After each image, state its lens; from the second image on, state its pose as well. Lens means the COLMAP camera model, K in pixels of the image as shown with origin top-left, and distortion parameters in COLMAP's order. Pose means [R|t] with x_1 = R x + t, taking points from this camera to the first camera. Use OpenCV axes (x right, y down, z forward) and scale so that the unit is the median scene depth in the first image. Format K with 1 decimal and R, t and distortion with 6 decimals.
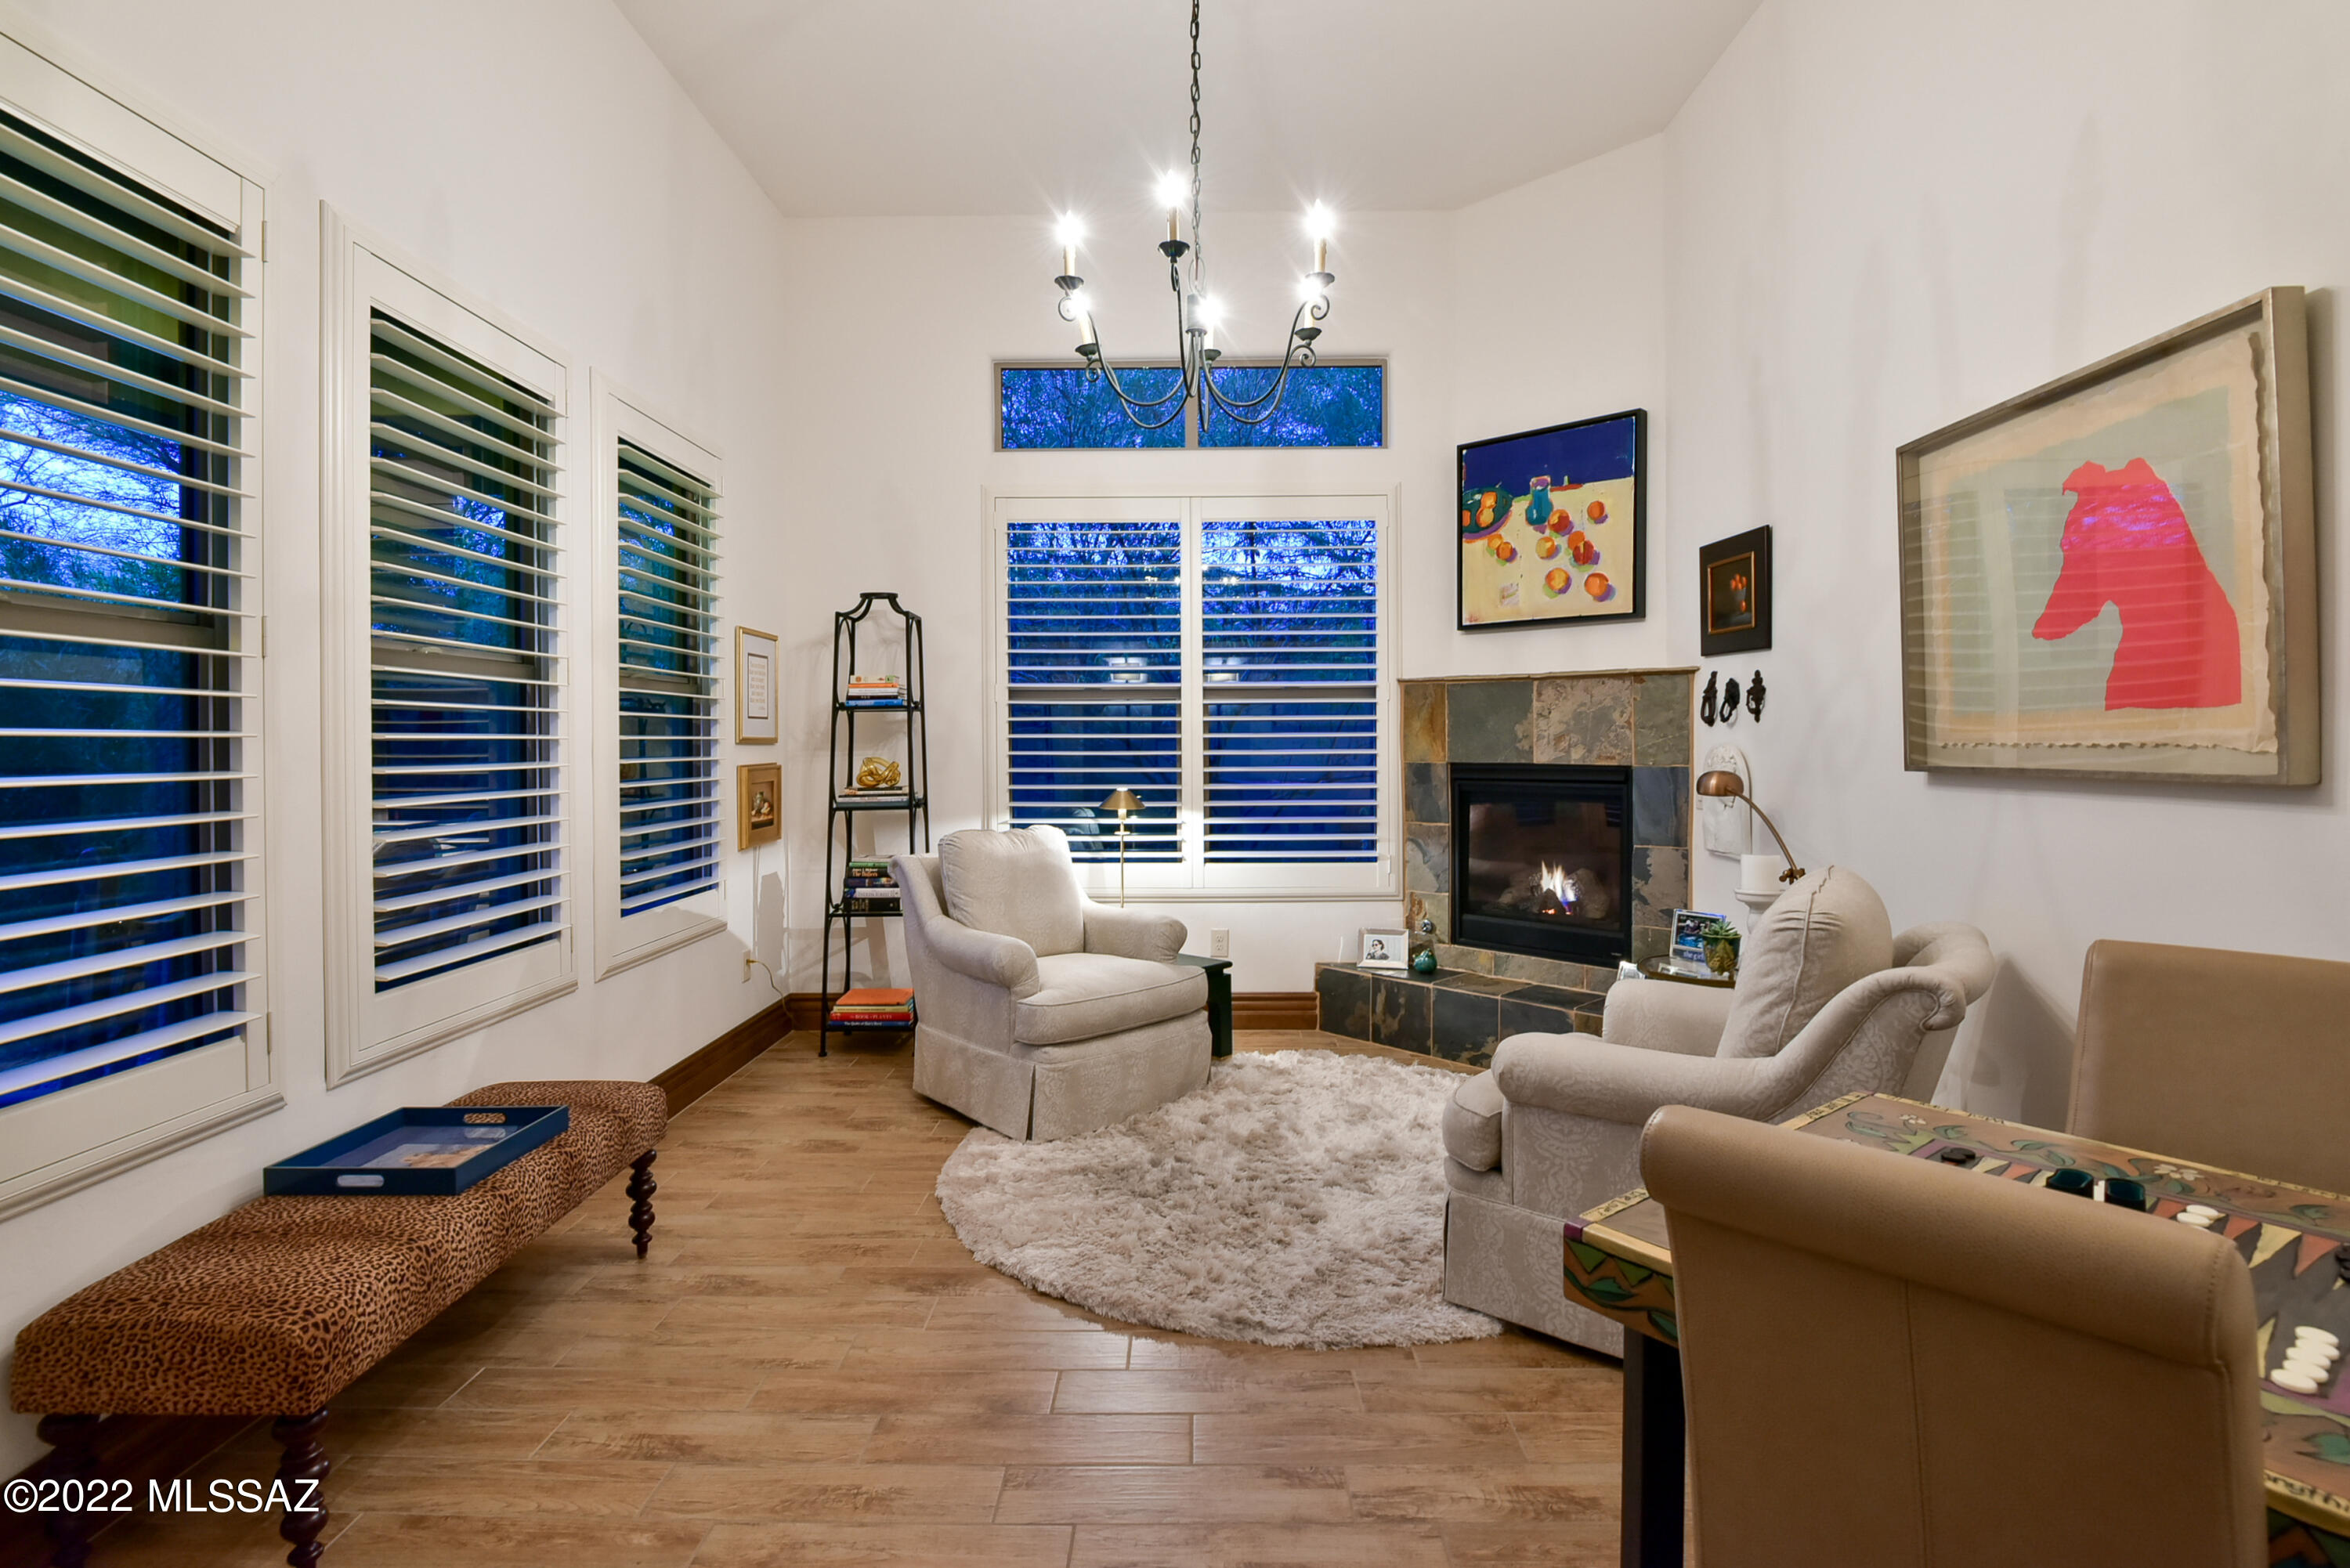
lens RADIAL K [[1098.7, 0, 1163.9], [0, 1098.7, 752.0], [0, 0, 1]] dist [-0.011848, -0.006403]
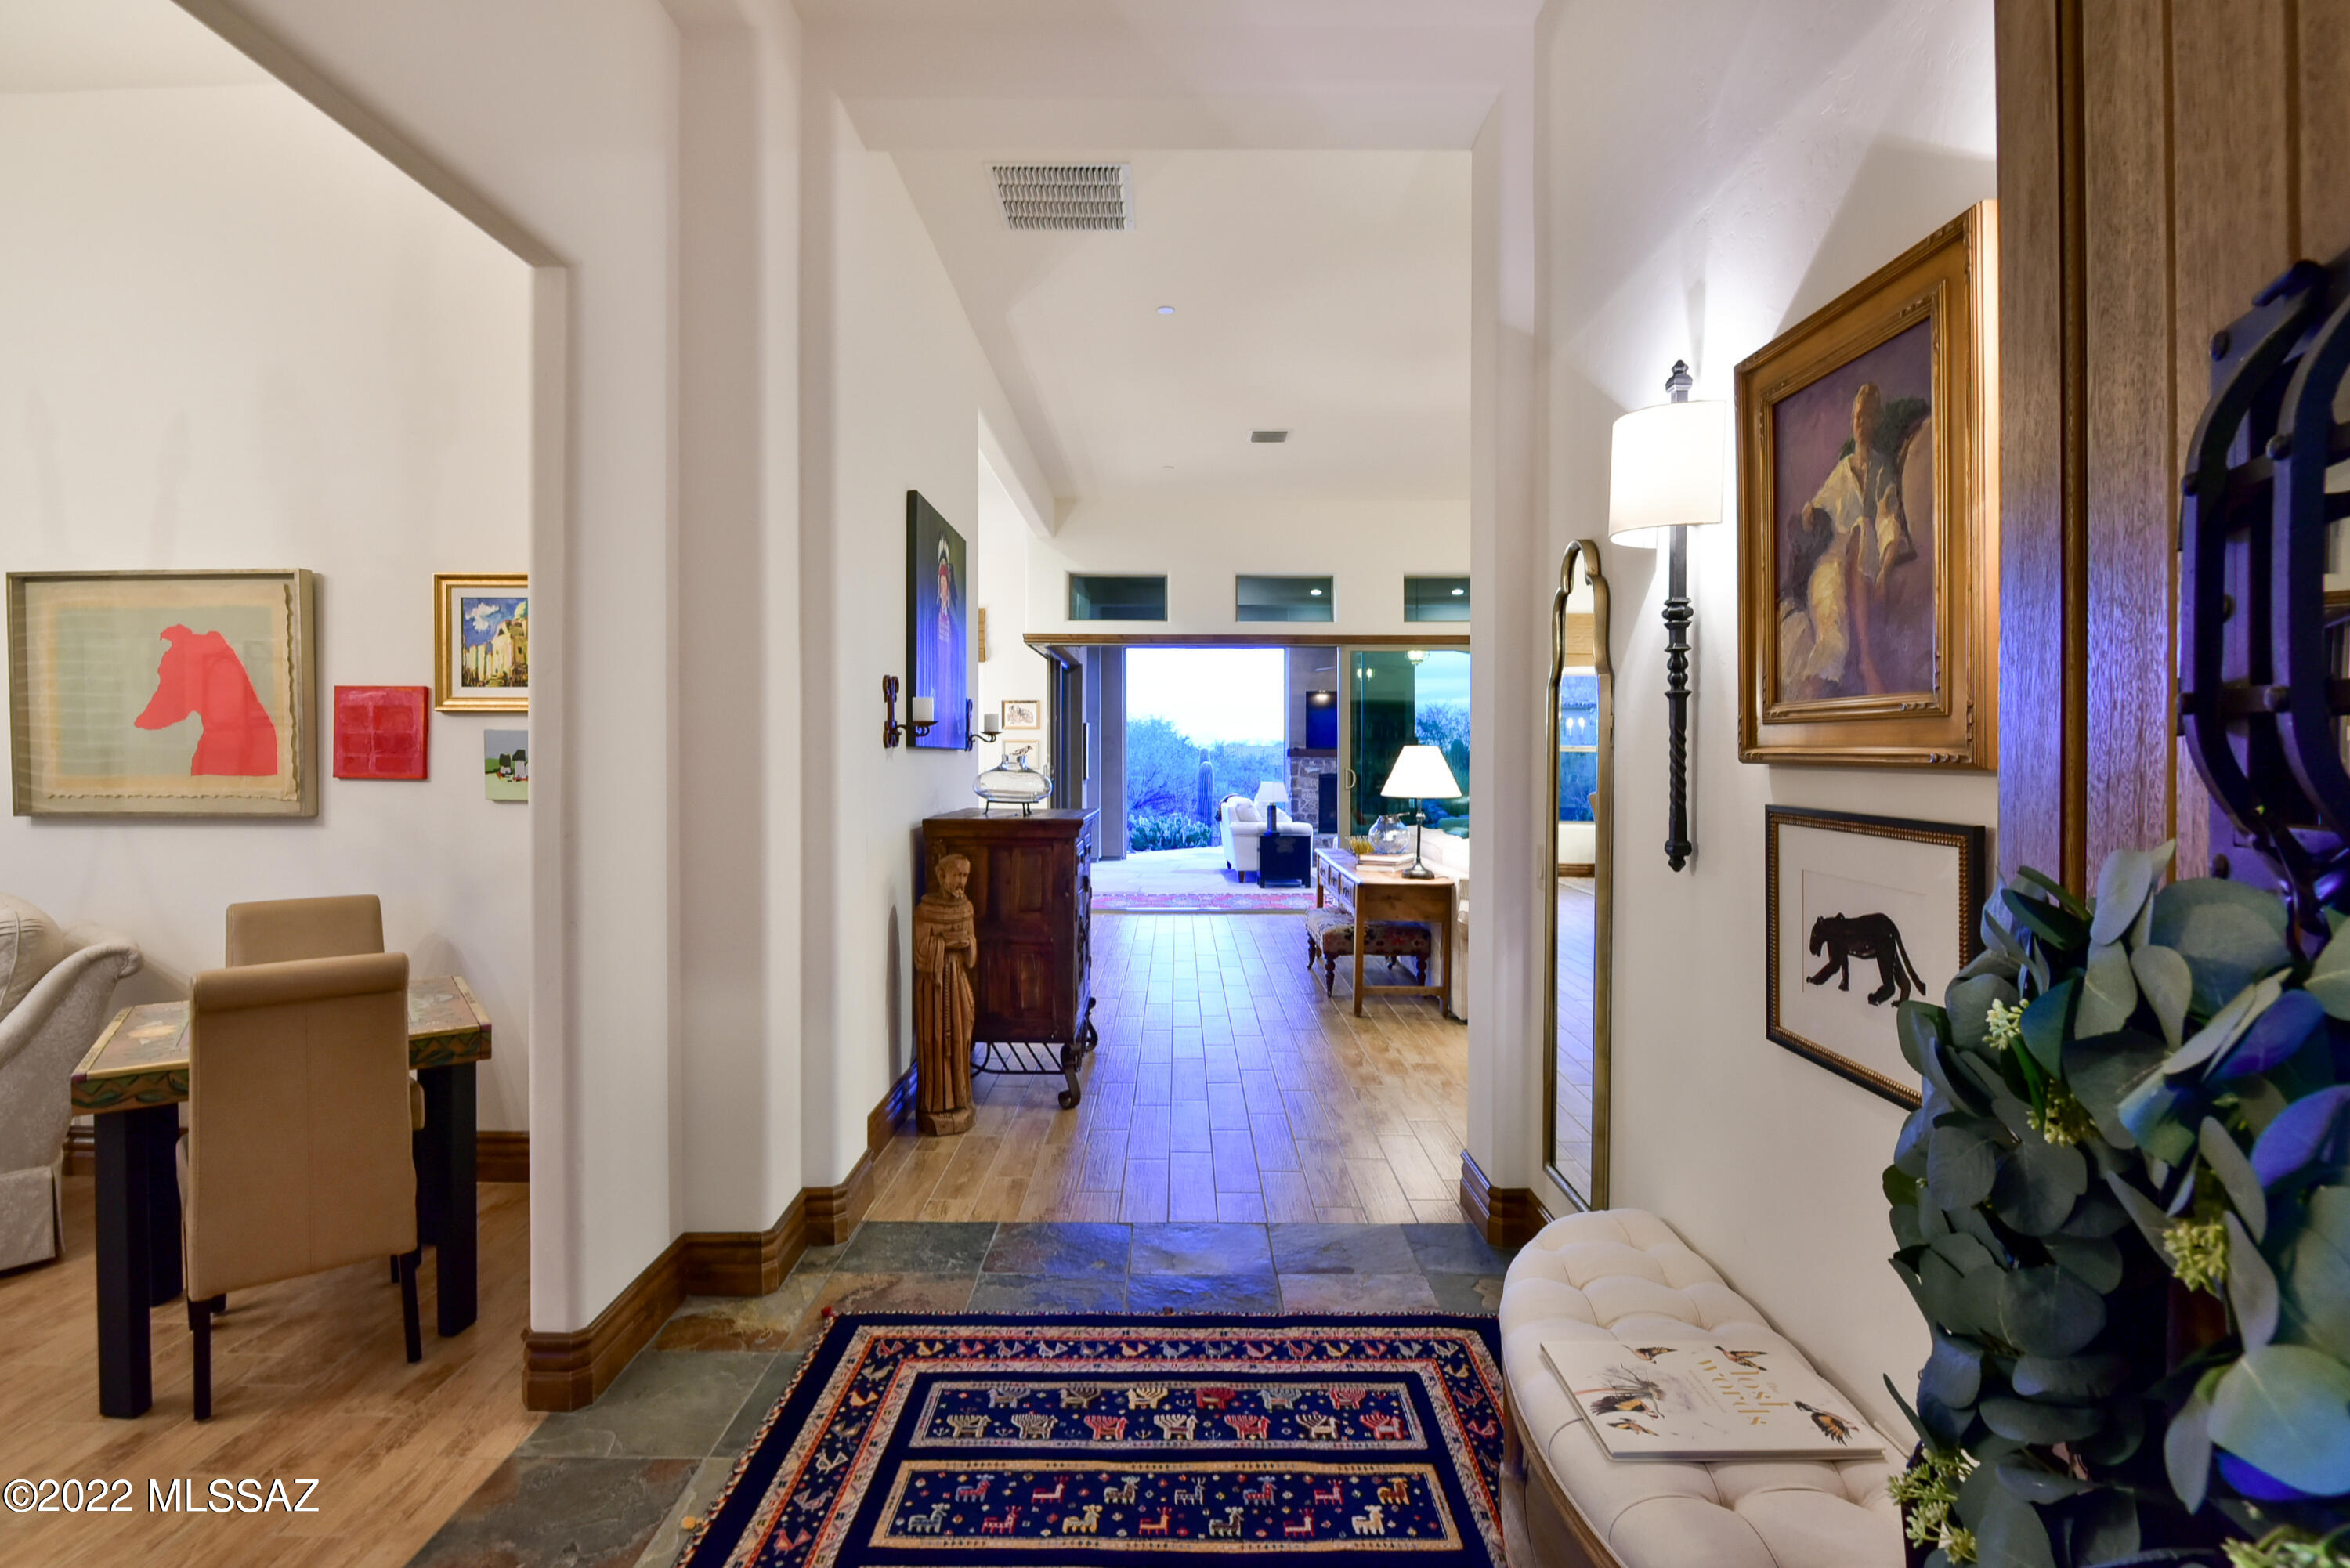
lens RADIAL K [[1098.7, 0, 1181.4], [0, 1098.7, 762.8], [0, 0, 1]] dist [-0.011848, -0.006403]
pose [[-0.028389, -0.003913, 0.999589, -0.659154], [0.005132, 0.999979, 0.004061, -0.044542], [-0.999584, 0.005245, -0.028368, -0.371153]]
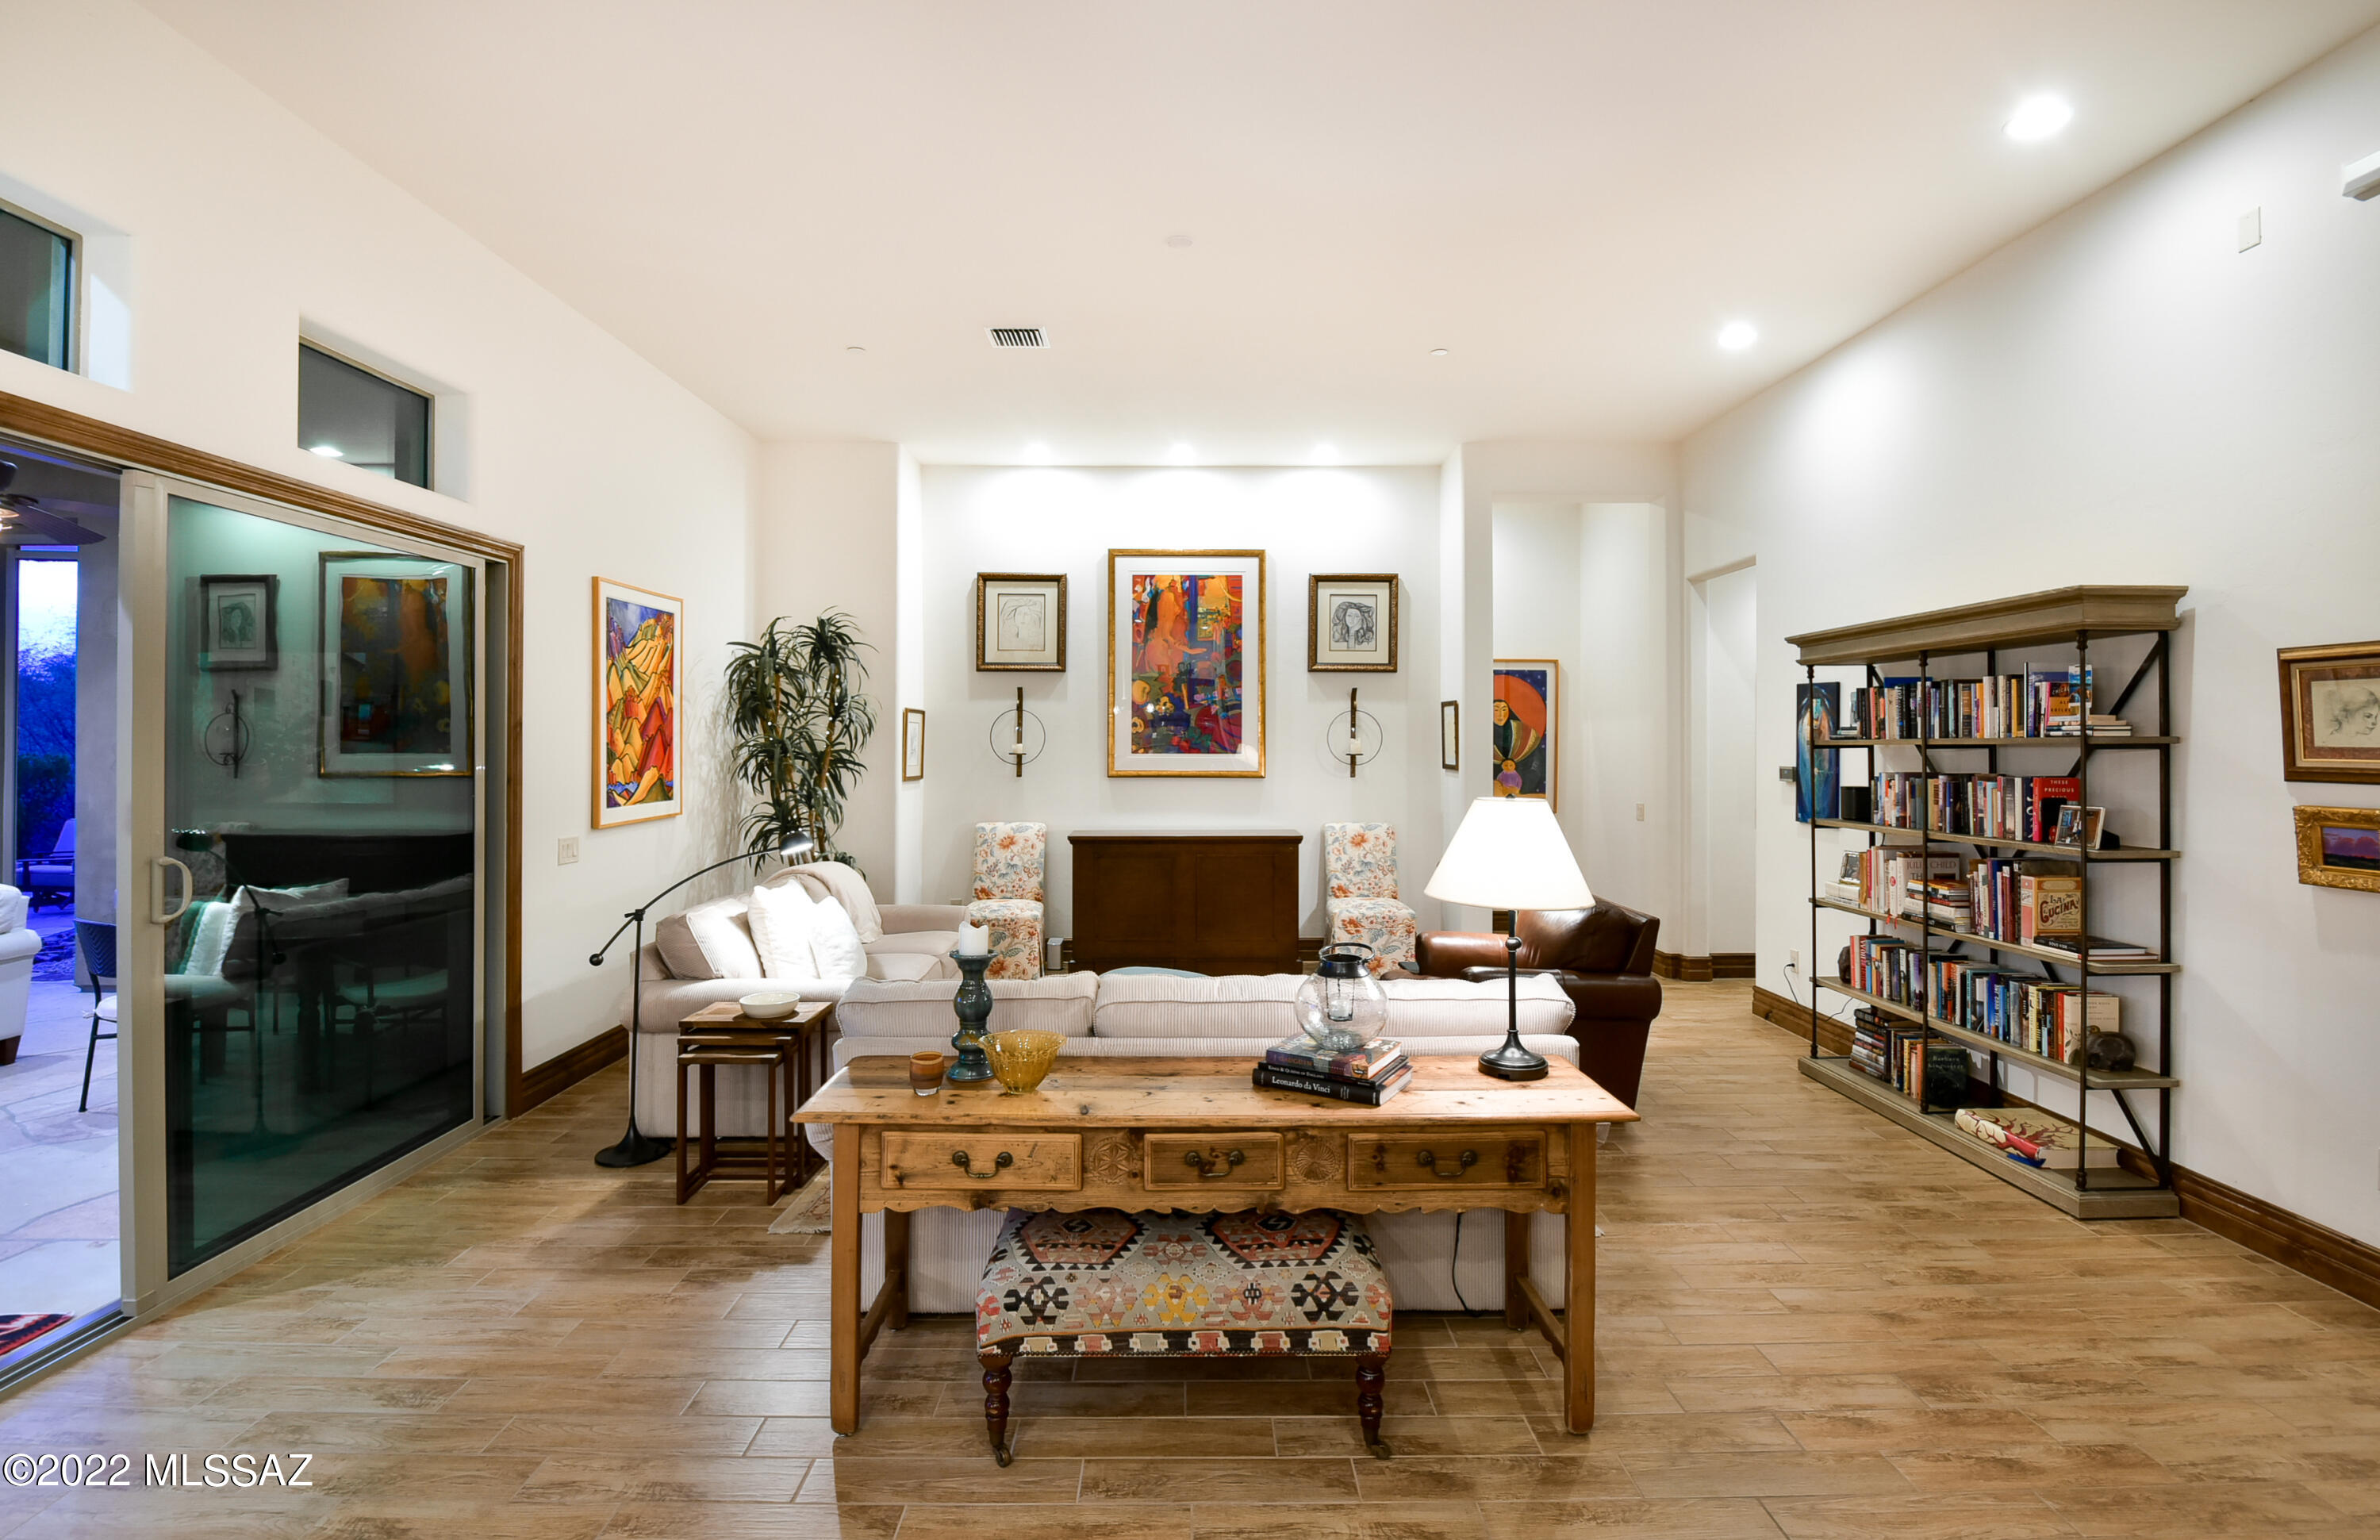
lens RADIAL K [[1107.6, 0, 1199.4], [0, 1107.6, 752.7], [0, 0, 1]] dist [-0.012950, -0.004755]
pose [[-0.999576, 0.006995, -0.028263, 1.843753], [0.006556, 0.999857, 0.015608, -0.128426], [0.028368, 0.015416, -0.999479, 0.138154]]
